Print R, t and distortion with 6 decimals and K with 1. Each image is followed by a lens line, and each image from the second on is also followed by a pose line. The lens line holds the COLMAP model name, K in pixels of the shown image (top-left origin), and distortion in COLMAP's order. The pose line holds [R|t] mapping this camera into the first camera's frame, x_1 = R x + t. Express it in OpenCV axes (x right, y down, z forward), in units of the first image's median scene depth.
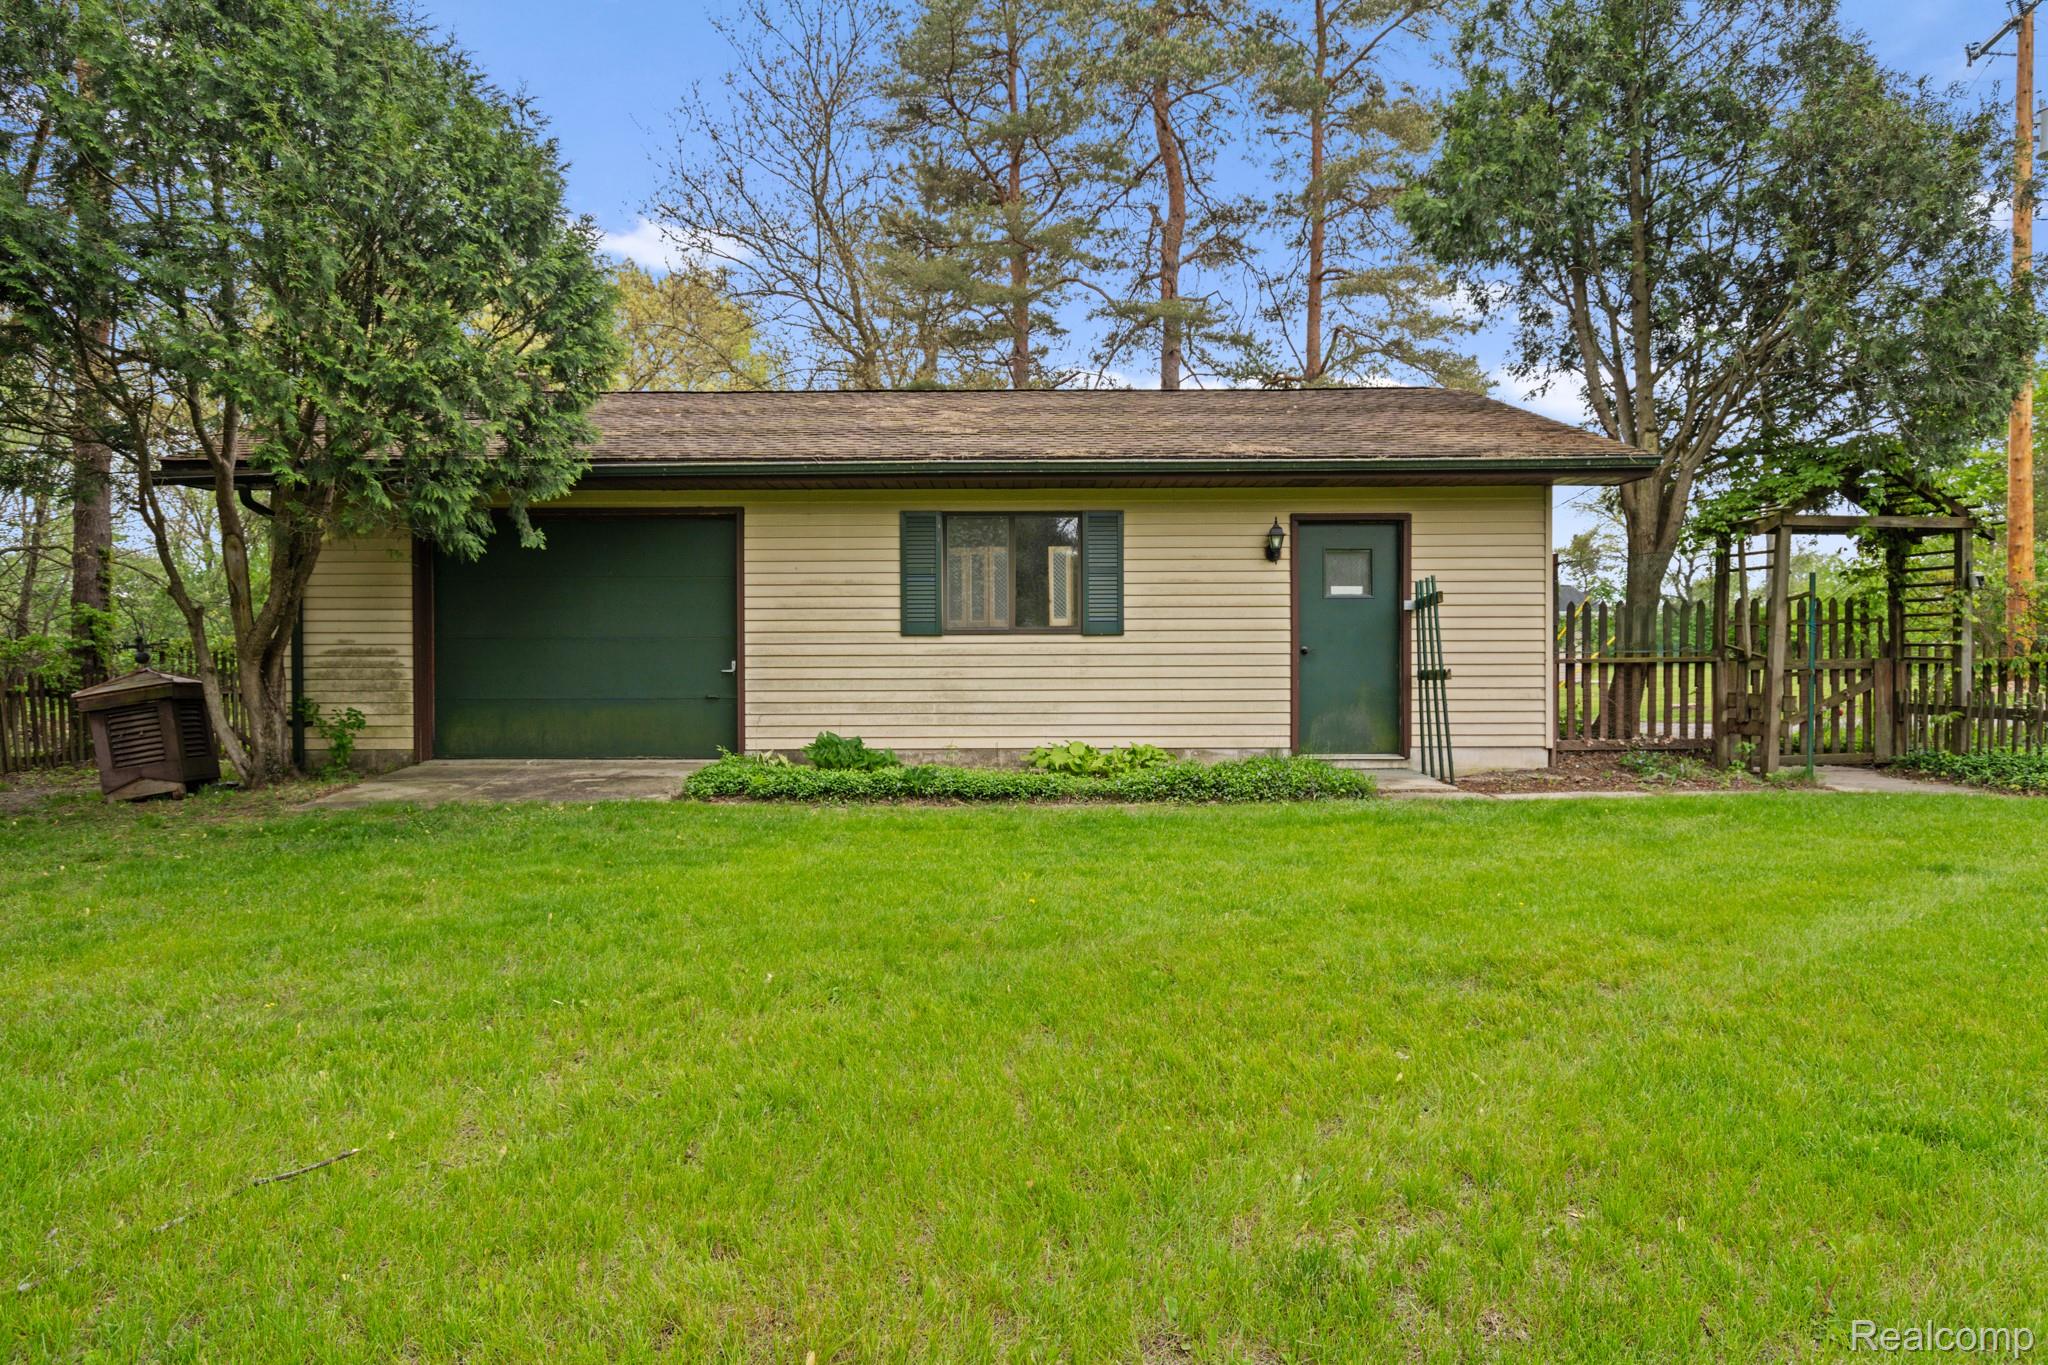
lens RADIAL K [[1323.7, 0, 1021.6], [0, 1323.7, 688.0], [0, 0, 1]] dist [0.007042, 0.001087]
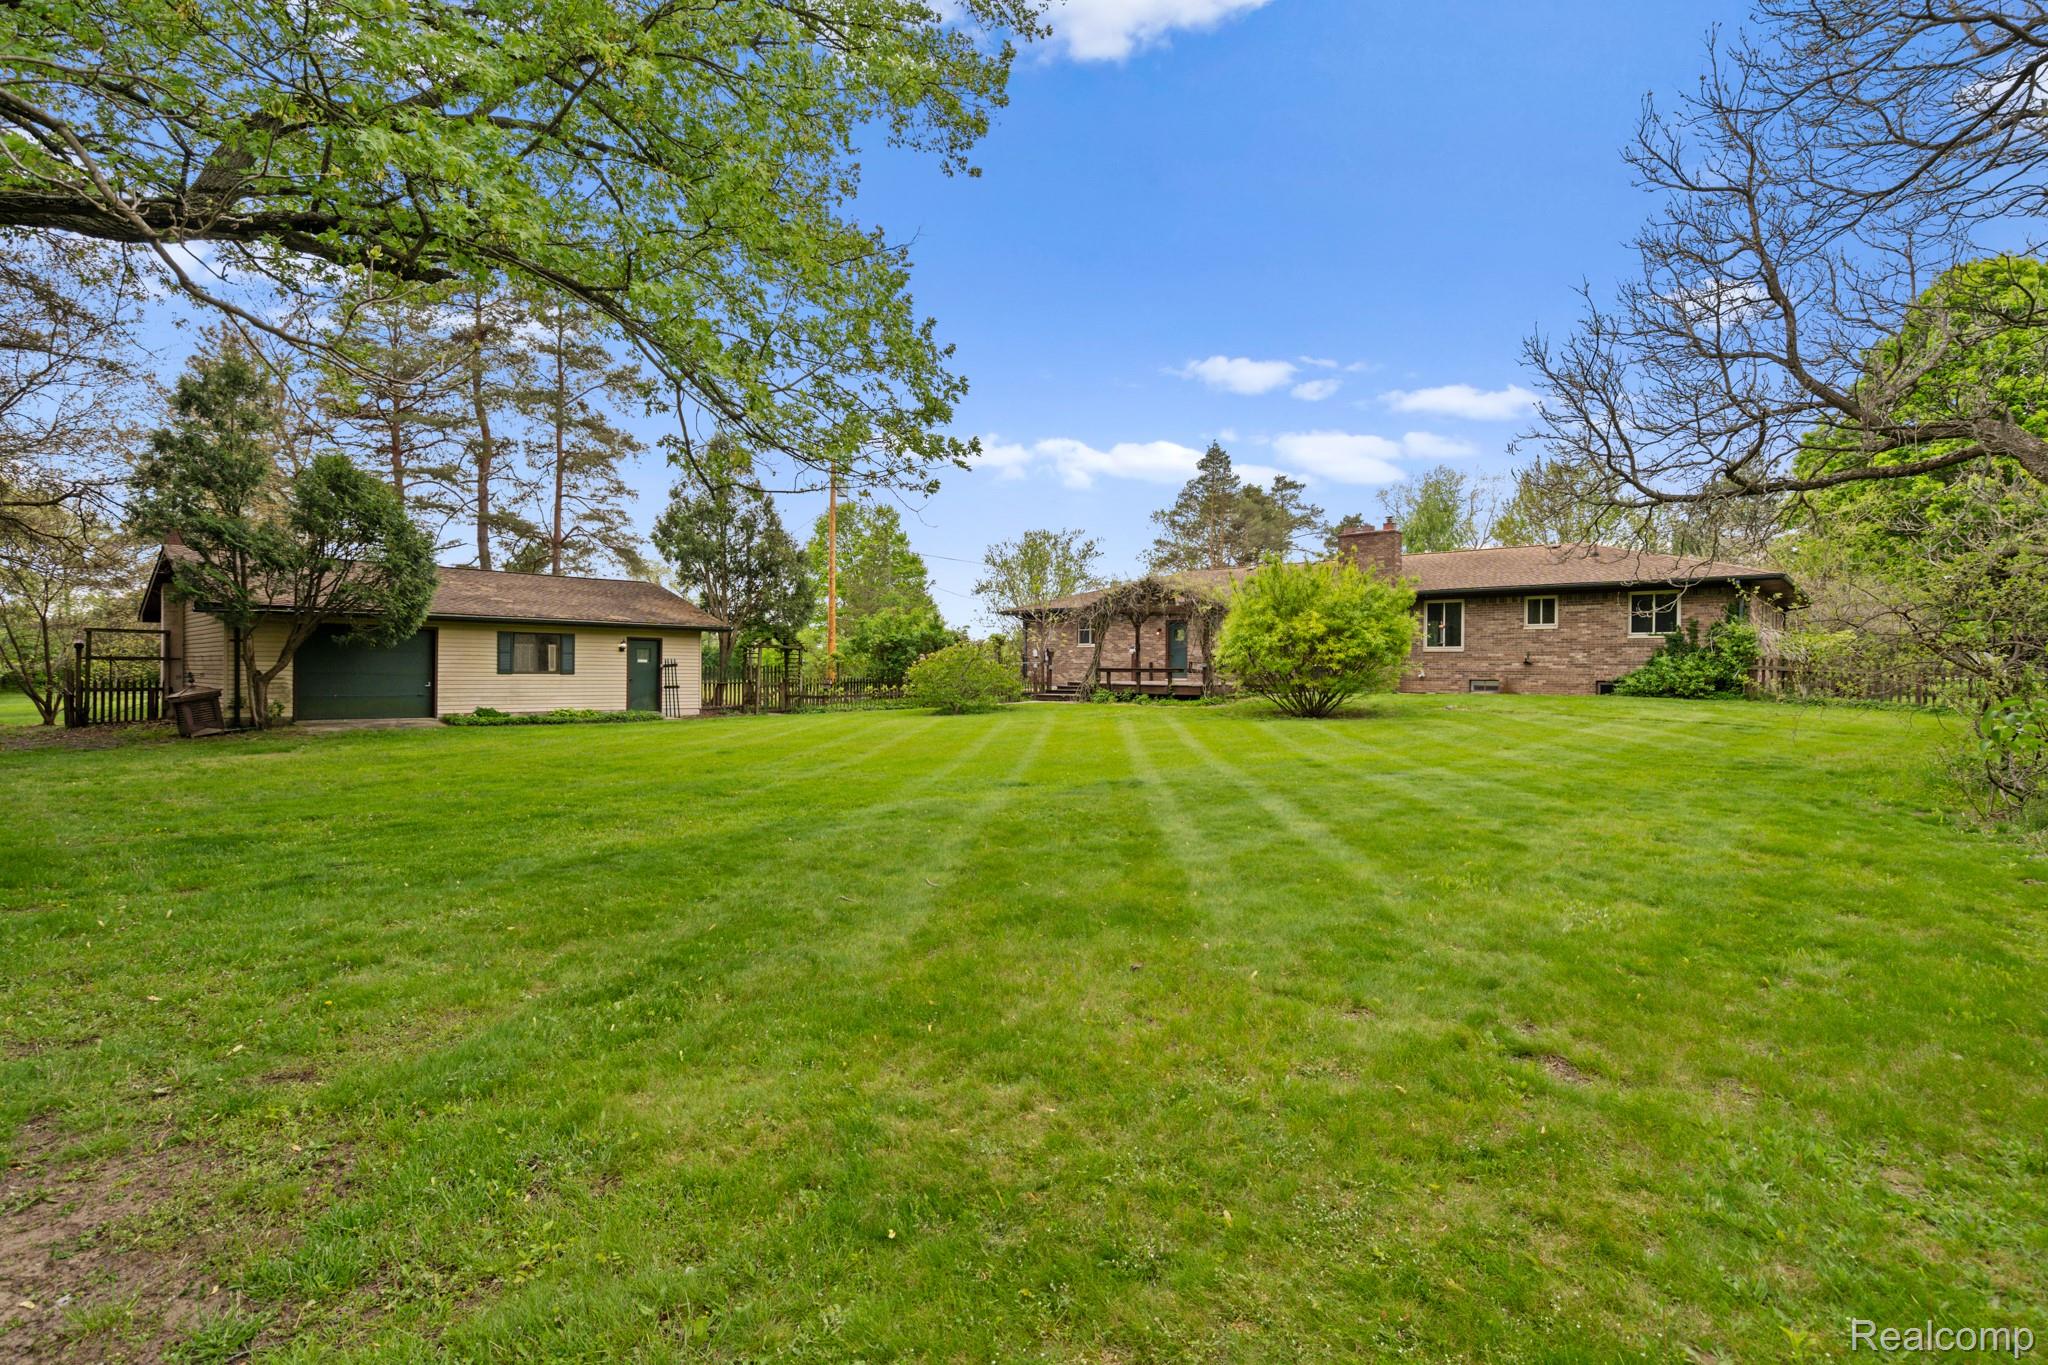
lens RADIAL K [[997.4, 0, 1023.7], [0, 997.4, 689.7], [0, 0, 1]] dist [0.006839, -0.000356]
pose [[0.683428, -0.003418, 0.730010, -0.919332], [0.010649, 0.999929, -0.005287, 0.020476], [-0.729940, 0.011387, 0.683416, -1.382395]]
